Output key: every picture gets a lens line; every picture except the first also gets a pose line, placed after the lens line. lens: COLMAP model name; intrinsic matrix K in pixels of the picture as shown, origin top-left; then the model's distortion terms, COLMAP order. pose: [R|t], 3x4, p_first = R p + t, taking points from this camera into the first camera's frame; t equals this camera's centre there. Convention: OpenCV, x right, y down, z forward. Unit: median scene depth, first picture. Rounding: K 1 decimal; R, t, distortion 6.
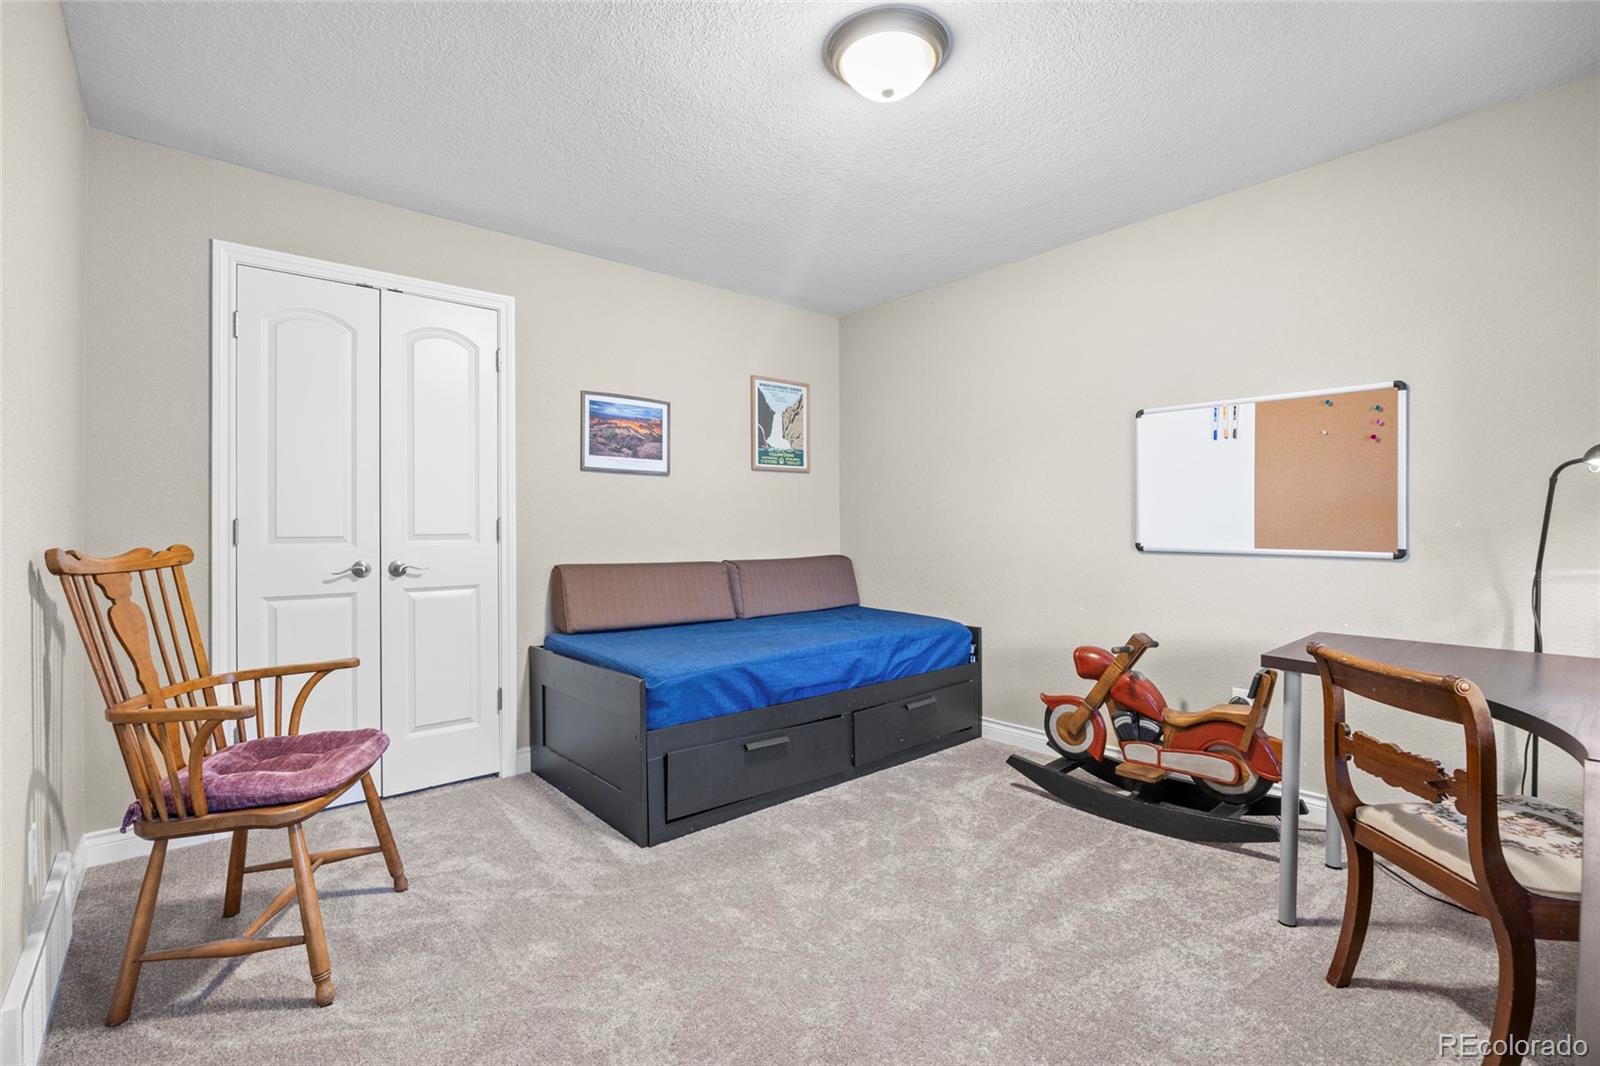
lens RADIAL K [[714.3, 0, 797.6], [0, 714.3, 534.4], [0, 0, 1]] dist [-0.008466, -0.001127]
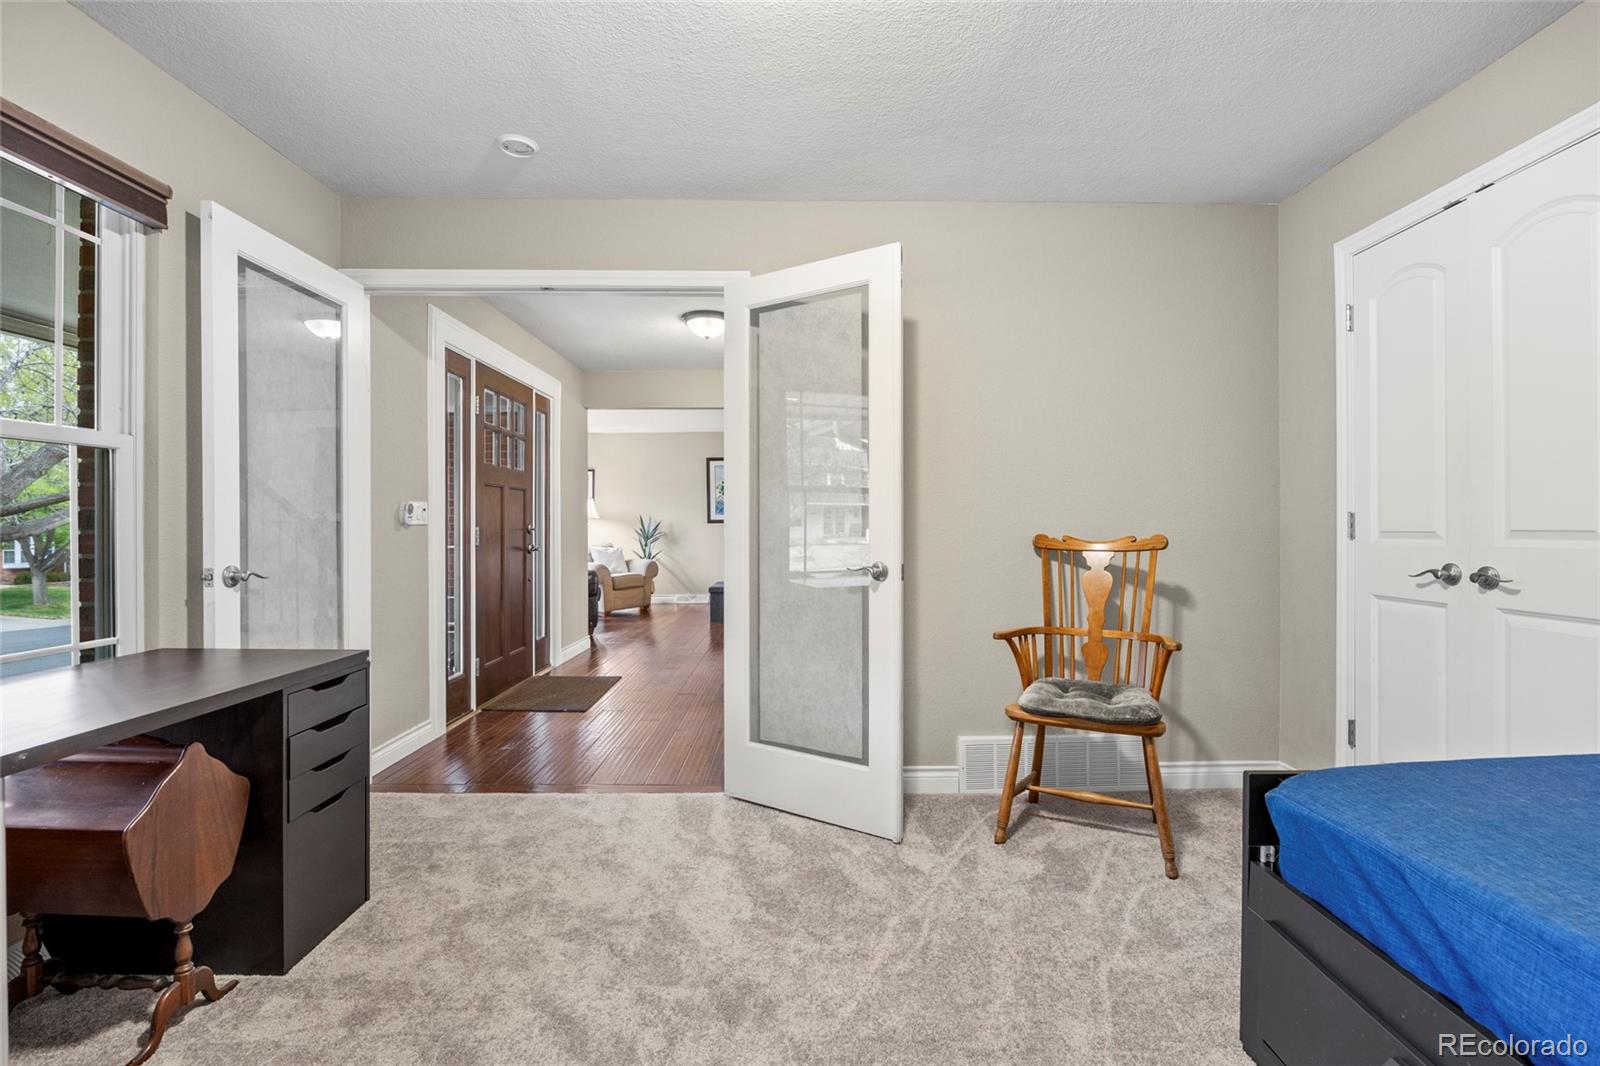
lens RADIAL K [[714.3, 0, 793.7], [0, 714.3, 531.2], [0, 0, 1]] dist [-0.008466, -0.001127]
pose [[-0.665607, 0.008697, -0.746251, 0.456887], [0.000363, 0.999936, 0.011329, -0.006888], [0.746302, 0.007270, -0.665568, 1.033953]]
